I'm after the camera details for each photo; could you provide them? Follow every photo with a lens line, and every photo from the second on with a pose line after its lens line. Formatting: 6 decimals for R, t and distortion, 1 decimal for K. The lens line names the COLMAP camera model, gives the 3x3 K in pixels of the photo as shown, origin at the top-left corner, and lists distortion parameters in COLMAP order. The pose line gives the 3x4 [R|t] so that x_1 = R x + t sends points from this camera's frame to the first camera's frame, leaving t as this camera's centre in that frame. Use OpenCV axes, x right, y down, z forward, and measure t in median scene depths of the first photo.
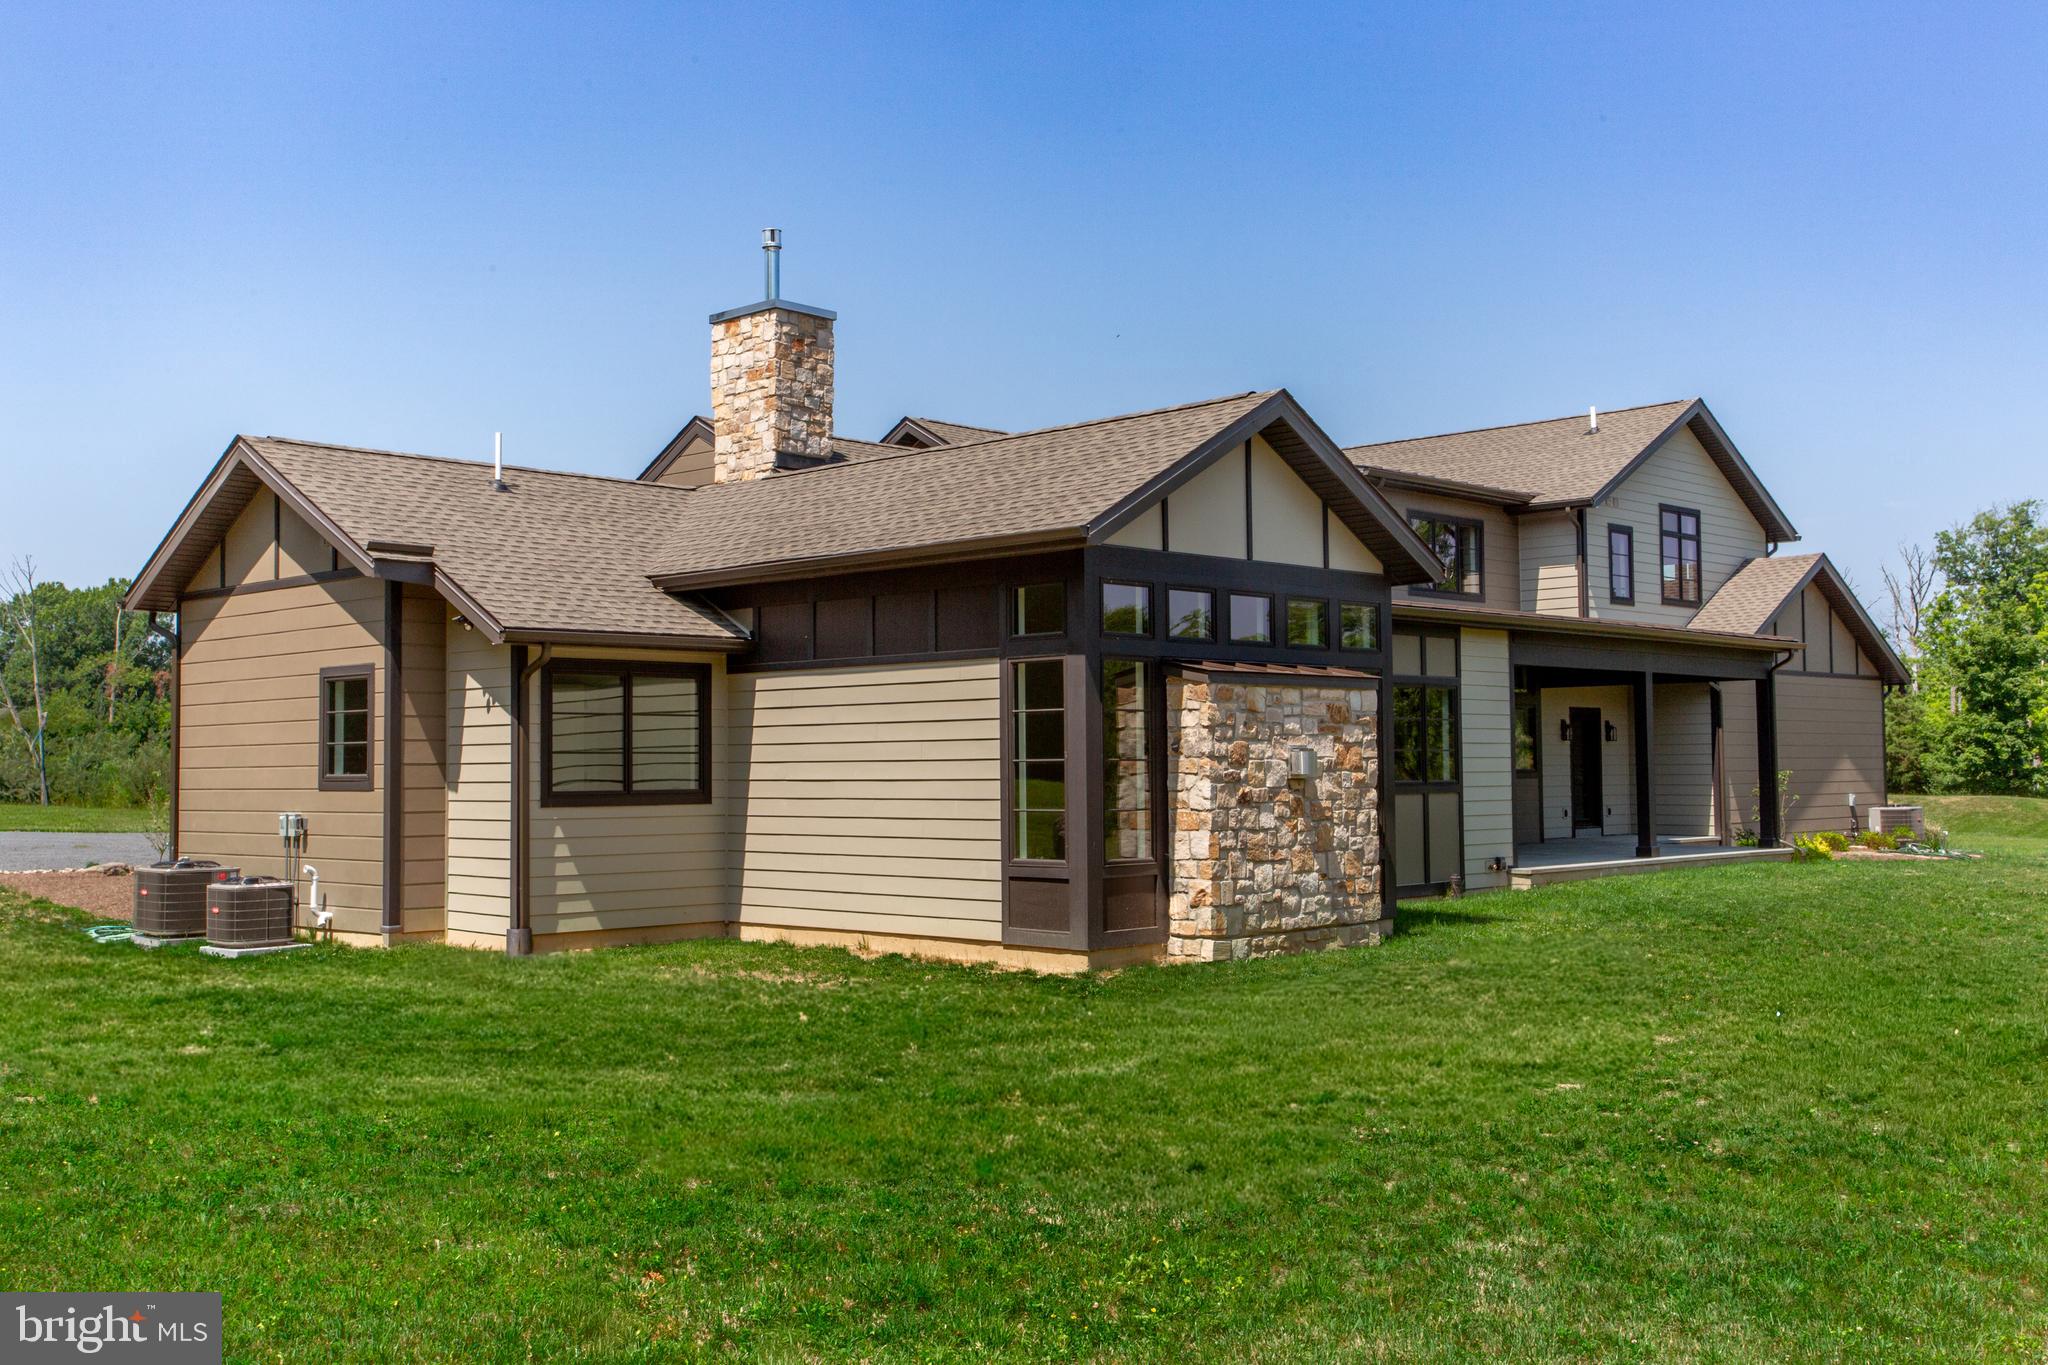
lens RADIAL K [[1997.3, 0, 1024.0], [0, 1997.3, 682.5], [0, 0, 1]] dist [0.003730, 0.002357]
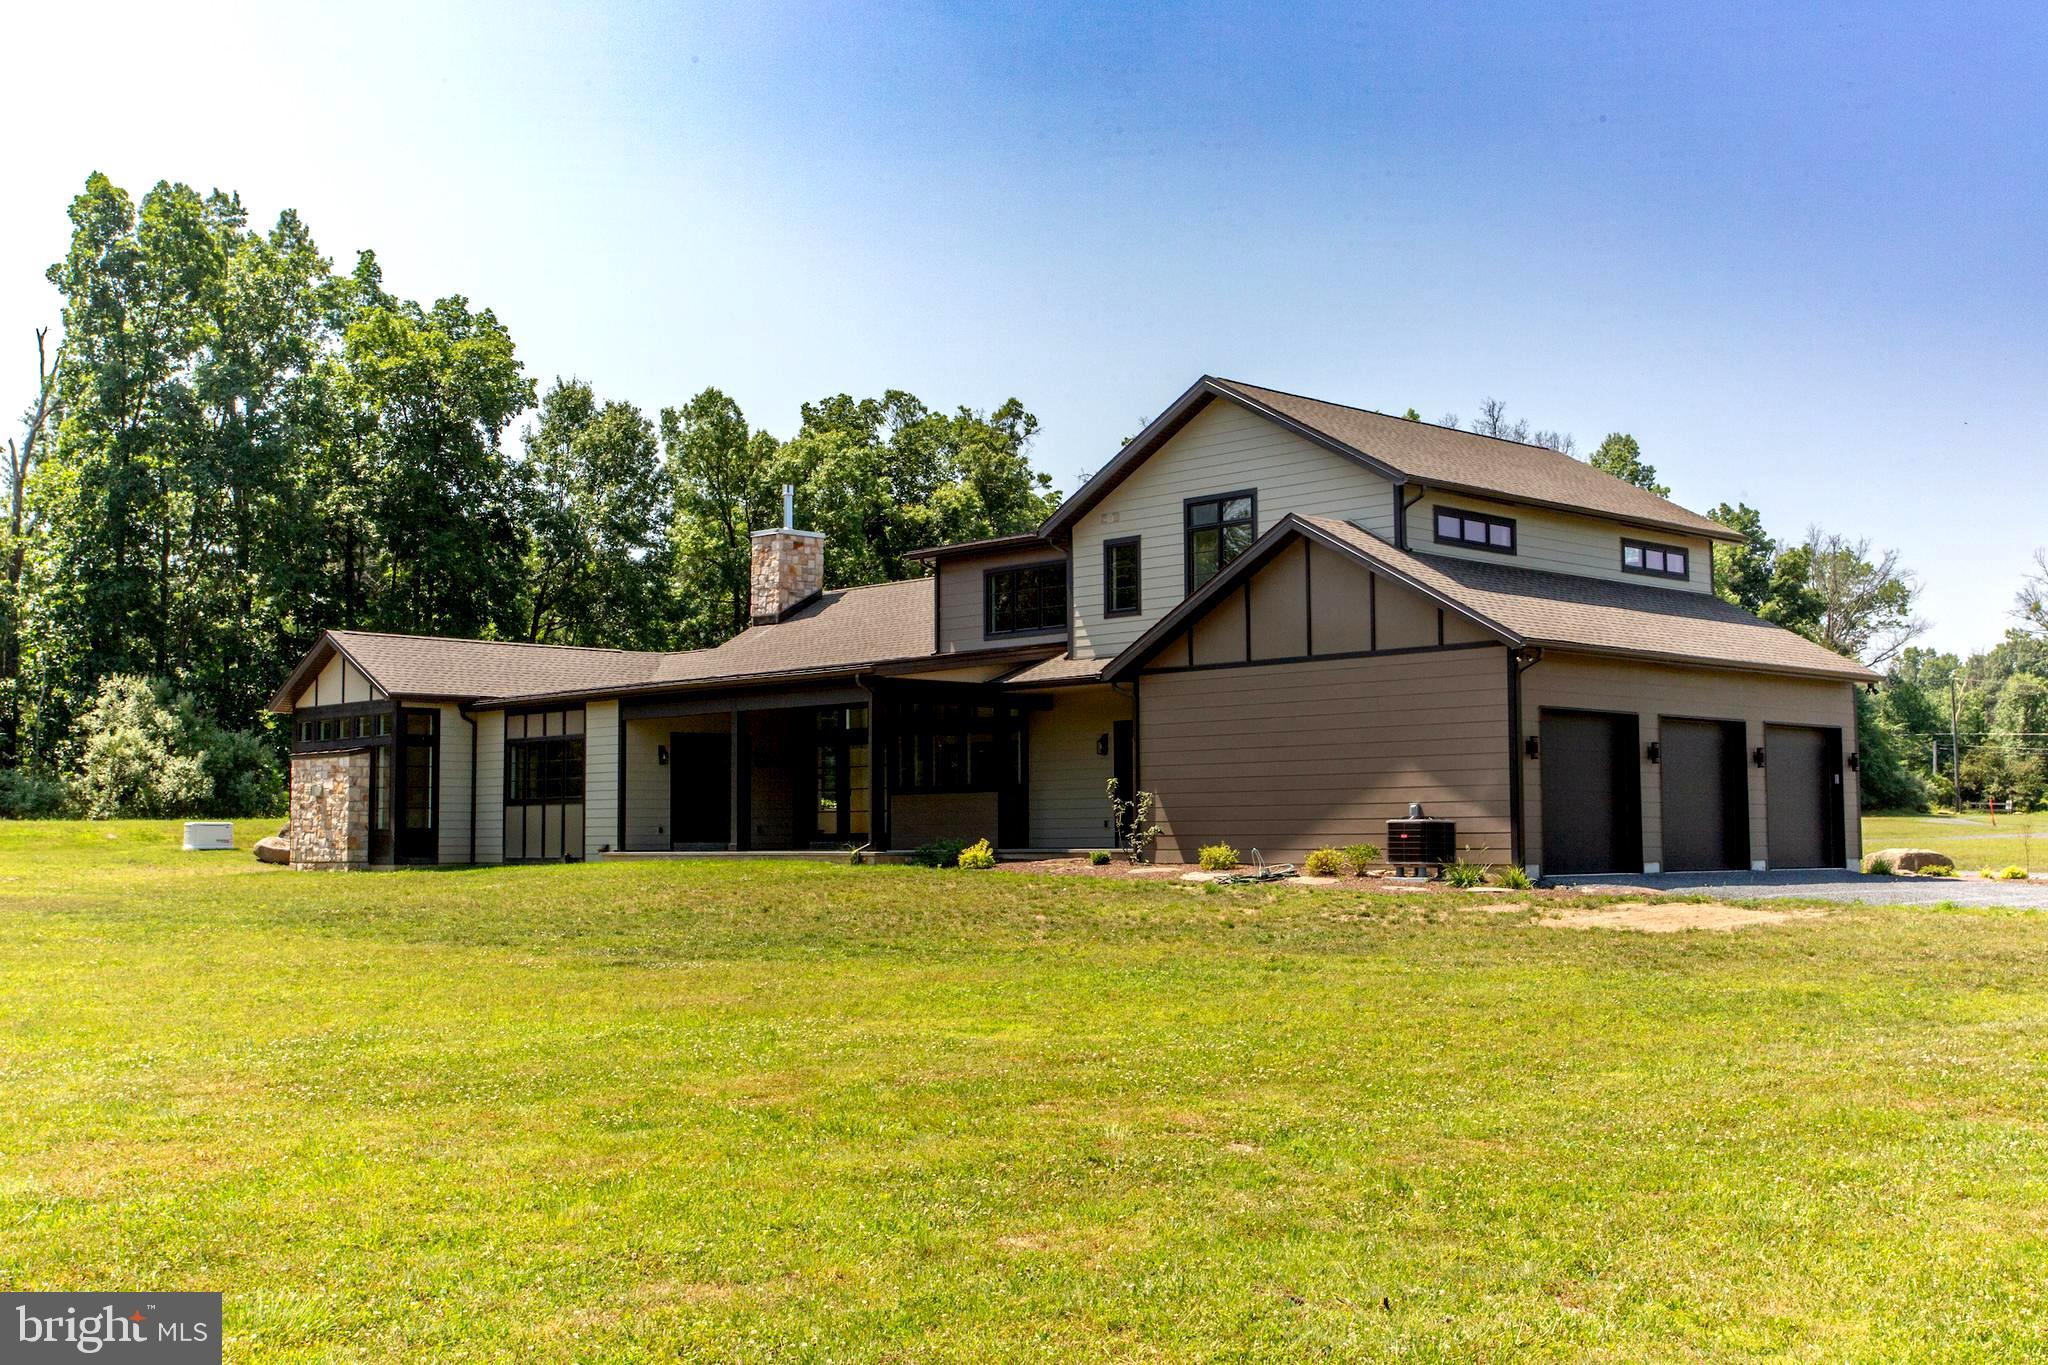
lens RADIAL K [[2235.9, 0, 1024.0], [0, 2235.9, 682.5], [0, 0, 1]] dist [0.065721, -0.000792]
pose [[-0.013881, -0.059649, -0.998123, 2.681963], [0.051584, 0.996847, -0.060290, 0.111643], [0.998572, -0.052324, -0.010760, 1.802395]]
